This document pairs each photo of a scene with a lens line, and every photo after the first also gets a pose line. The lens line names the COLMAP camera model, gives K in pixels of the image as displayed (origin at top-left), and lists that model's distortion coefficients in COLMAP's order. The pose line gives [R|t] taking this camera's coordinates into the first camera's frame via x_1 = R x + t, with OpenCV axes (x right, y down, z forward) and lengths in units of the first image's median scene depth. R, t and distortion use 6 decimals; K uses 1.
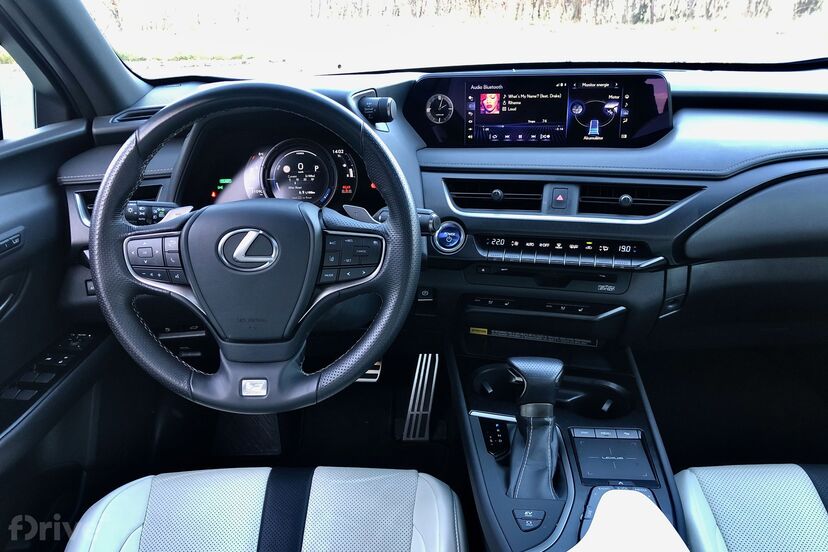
lens RADIAL K [[662.1, 0, 414.8], [0, 662.1, 291.5], [0, 0, 1]] dist [0.007933, -0.004003]
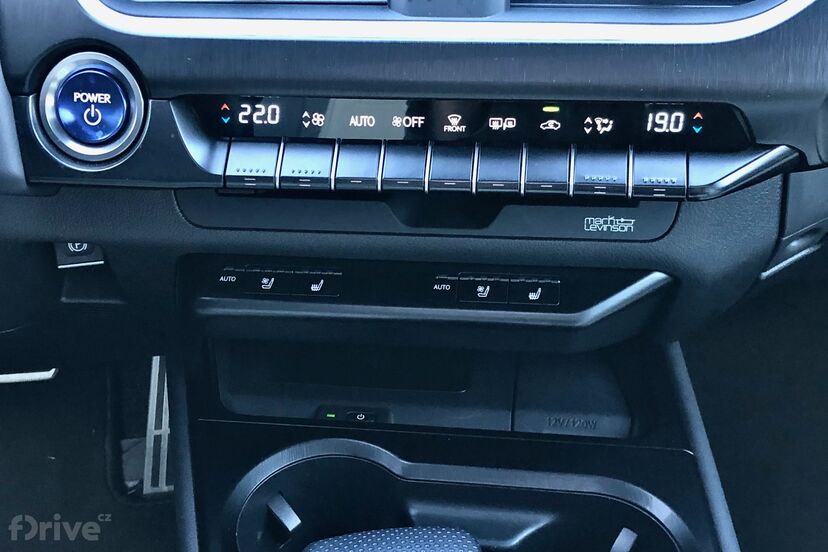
lens RADIAL K [[1199.5, 0, 414.0], [0, 1199.5, 276.0], [0, 0, 1]] dist [0.028579, 0.030094]
pose [[0.989676, -0.095653, 0.106731, 0.133993], [0.066528, 0.966209, 0.249028, -0.137859], [-0.126944, -0.239357, 0.962597, 0.457367]]
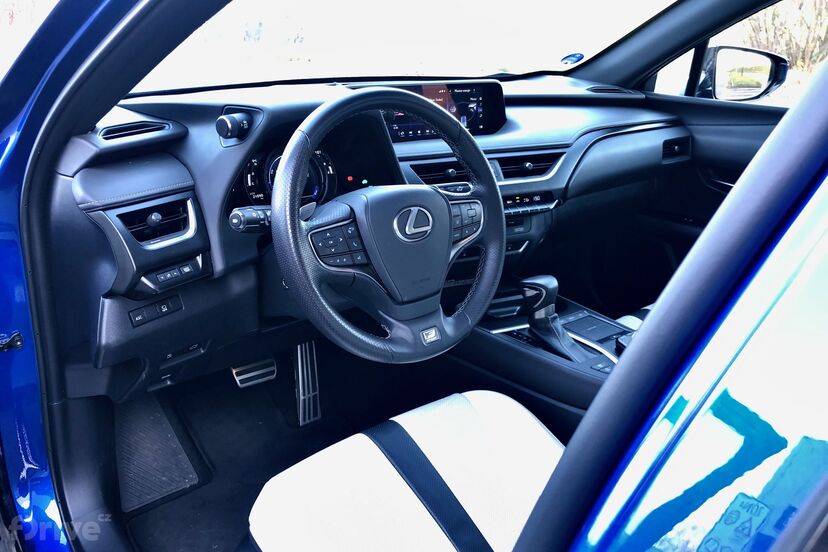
lens RADIAL K [[658.6, 0, 414.0], [0, 658.6, 276.0], [0, 0, 1]] dist [0.013912, -0.006373]
pose [[0.740749, -0.195756, 0.642627, -0.839251], [0.227151, 0.973244, 0.034634, -0.009026], [-0.632213, 0.120318, 0.765396, 0.070539]]
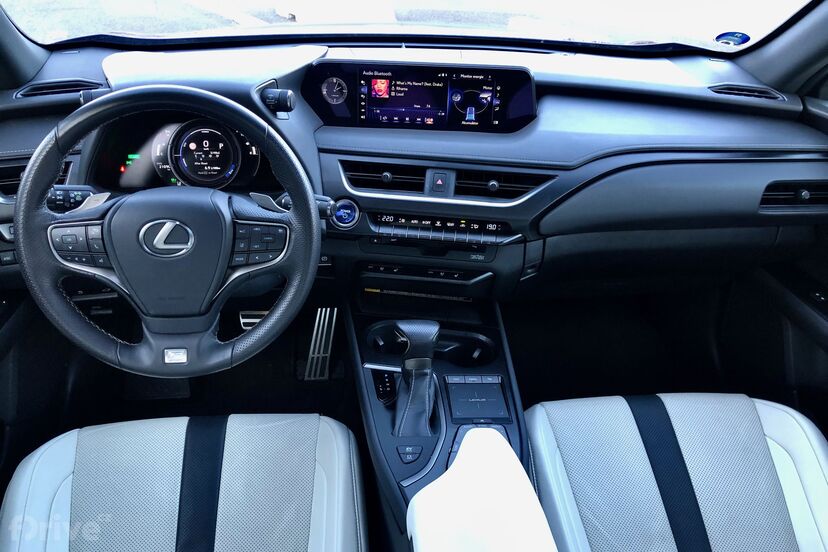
lens RADIAL K [[661.4, 0, 417.2], [0, 661.4, 283.9], [0, 0, 1]] dist [0.004408, -0.006460]
pose [[0.987804, -0.013767, 0.155094, -0.002451], [-0.003004, 0.994213, 0.107388, -0.087610], [-0.155674, -0.106544, 0.982046, -0.158042]]
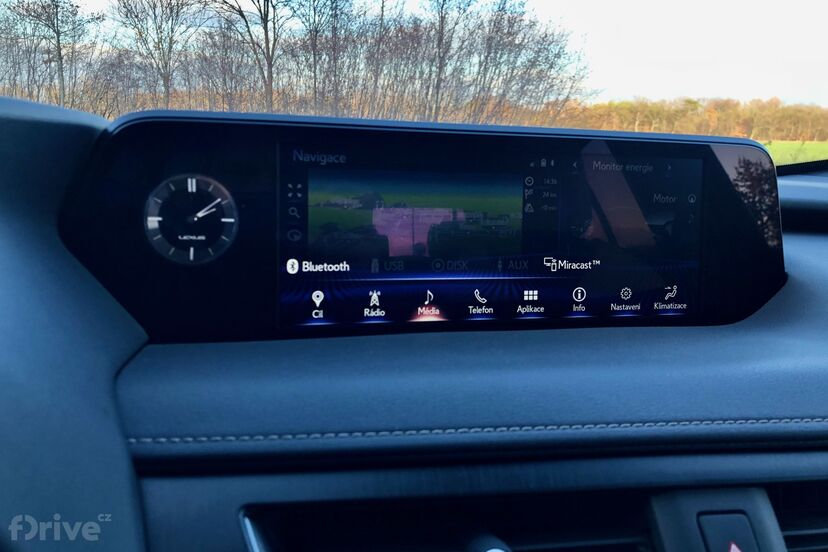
lens RADIAL K [[658.6, 0, 414.0], [0, 658.6, 276.0], [0, 0, 1]] dist [0.013912, -0.006373]
pose [[0.905314, -0.012763, 0.424550, -0.000236], [0.101306, 0.977190, -0.186648, -0.212152], [-0.412484, 0.211985, 0.885957, 0.805831]]
